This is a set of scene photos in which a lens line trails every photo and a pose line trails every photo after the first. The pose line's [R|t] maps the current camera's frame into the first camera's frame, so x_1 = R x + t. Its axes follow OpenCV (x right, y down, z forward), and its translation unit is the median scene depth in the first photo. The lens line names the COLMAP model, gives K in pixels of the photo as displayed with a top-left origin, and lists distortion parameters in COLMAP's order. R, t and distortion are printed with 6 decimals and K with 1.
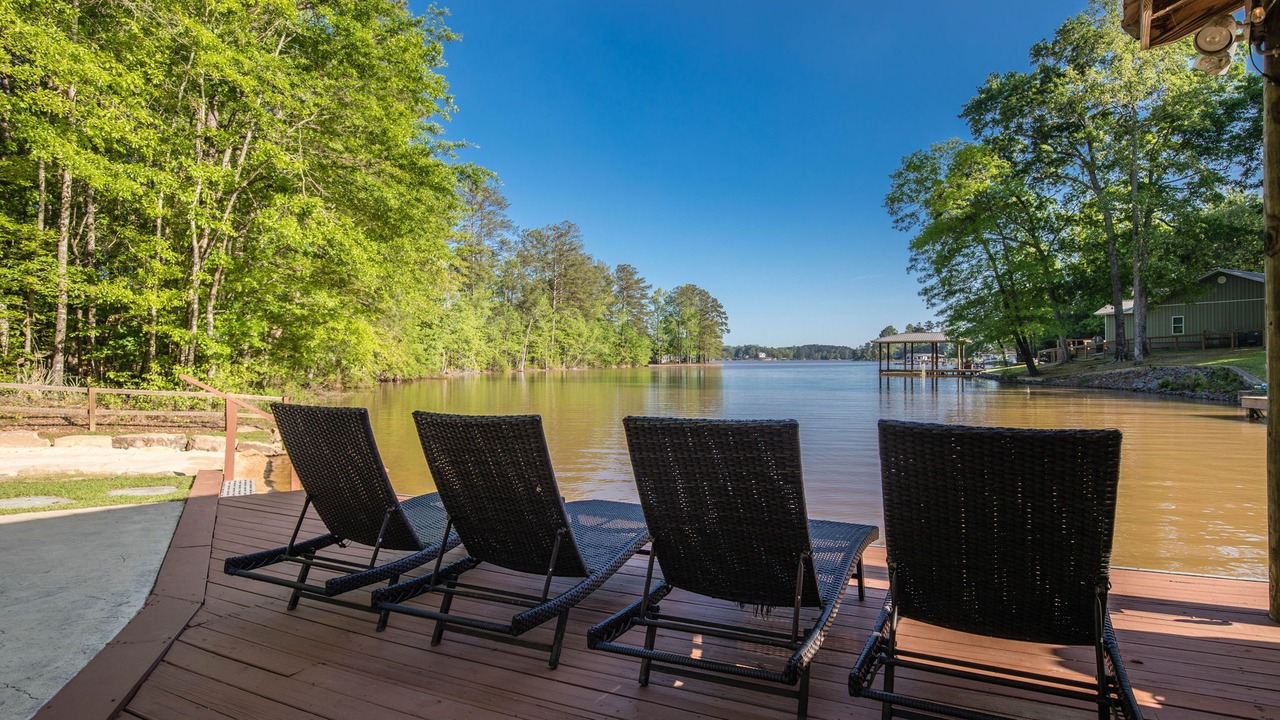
lens RADIAL K [[690.9, 0, 640.0], [0, 690.9, 360.0], [0, 0, 1]] dist [-0.013690, 0.001135]
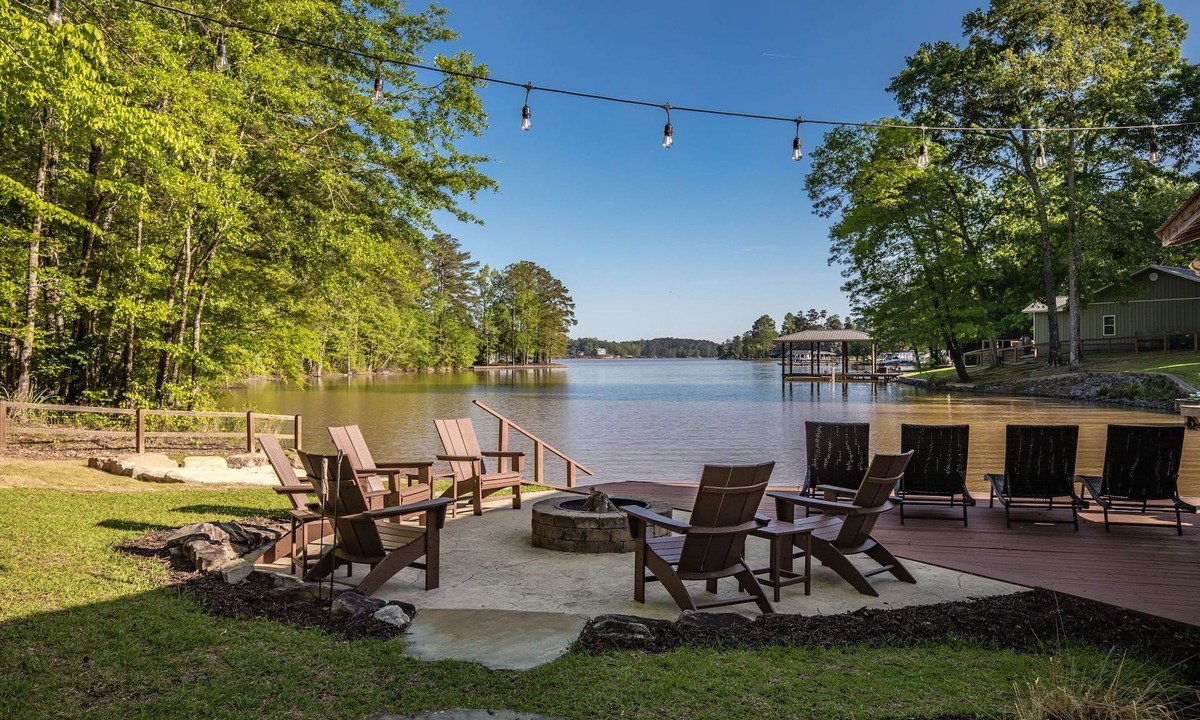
lens RADIAL K [[920.9, 0, 600.0], [0, 920.9, 360.0], [0, 0, 1]] dist [0.028957, -0.008330]
pose [[0.984886, -0.001264, 0.173200, -0.103080], [0.000888, 0.999997, 0.002247, -0.008437], [-0.173202, -0.002060, 0.984884, -0.106538]]
